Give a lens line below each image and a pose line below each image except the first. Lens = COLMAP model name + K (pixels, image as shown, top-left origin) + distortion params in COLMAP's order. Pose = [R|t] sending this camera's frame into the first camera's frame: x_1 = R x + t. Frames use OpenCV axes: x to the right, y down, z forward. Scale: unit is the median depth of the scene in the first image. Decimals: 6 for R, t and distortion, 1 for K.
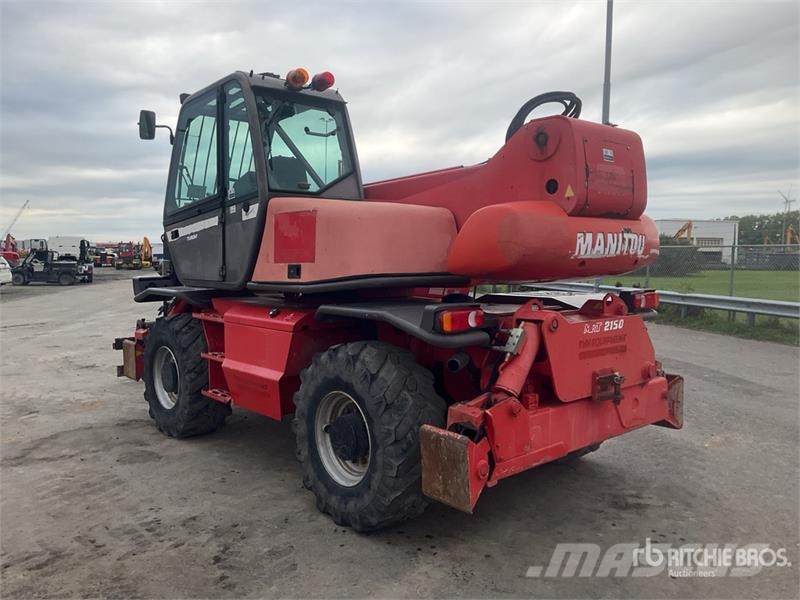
lens RADIAL K [[668.0, 0, 400.0], [0, 668.0, 300.0], [0, 0, 1]] dist [0.004518, -0.005039]
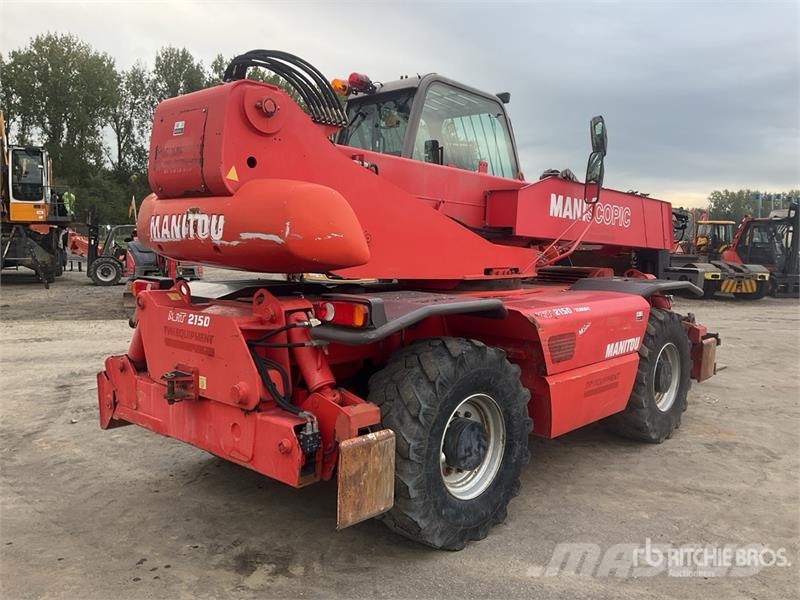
lens RADIAL K [[668.0, 0, 400.0], [0, 668.0, 300.0], [0, 0, 1]] dist [0.004518, -0.005039]
pose [[0.095361, 0.094421, -0.990955, 1.209579], [-0.084956, 0.992631, 0.086405, -0.086515], [0.991811, 0.075947, 0.102680, 1.175151]]
